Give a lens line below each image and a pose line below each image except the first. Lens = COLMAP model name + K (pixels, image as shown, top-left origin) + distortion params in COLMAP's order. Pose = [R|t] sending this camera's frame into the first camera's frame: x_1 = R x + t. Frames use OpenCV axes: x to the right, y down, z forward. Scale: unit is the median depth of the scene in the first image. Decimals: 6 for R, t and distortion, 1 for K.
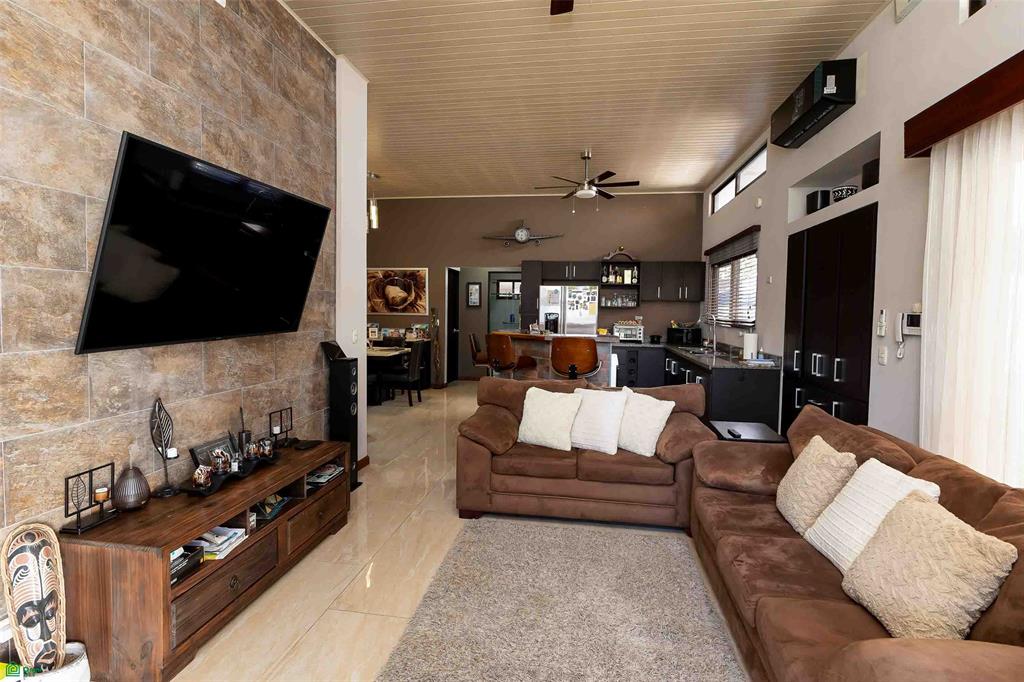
lens RADIAL K [[502.7, 0, 510.2], [0, 502.7, 332.9], [0, 0, 1]] dist [0.002133, -0.006936]
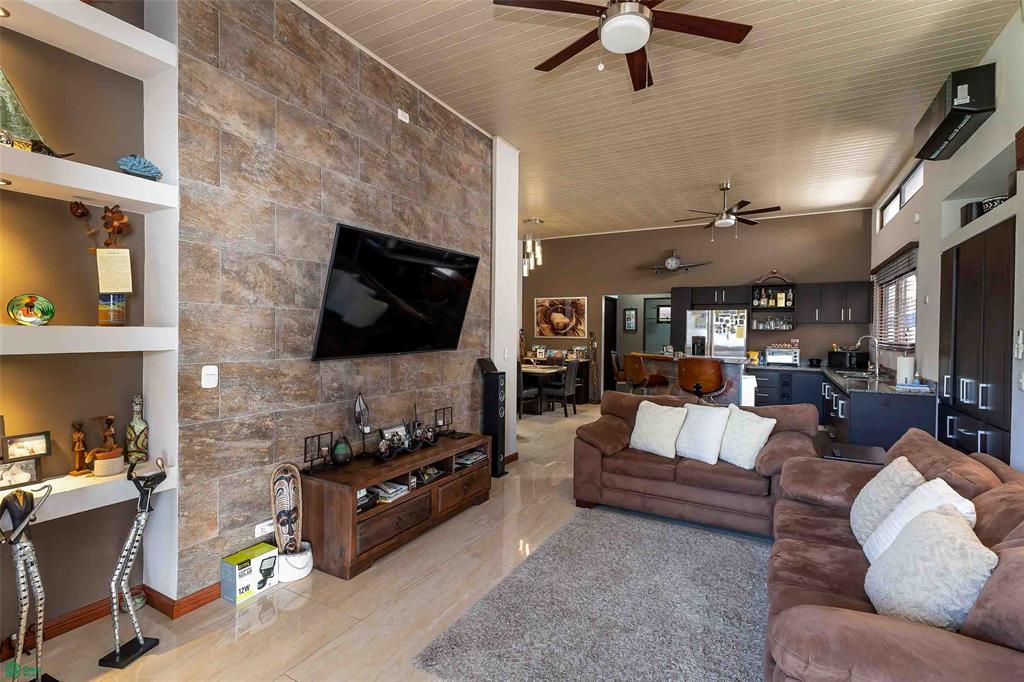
lens RADIAL K [[455.9, 0, 512.0], [0, 455.9, 341.0], [0, 0, 1]] dist [-0.001569, -0.000392]
pose [[0.939857, 0.001391, -0.341565, 0.130180], [-0.011684, 0.999537, -0.028079, 0.006066], [0.341368, 0.030381, 0.939438, -0.087583]]
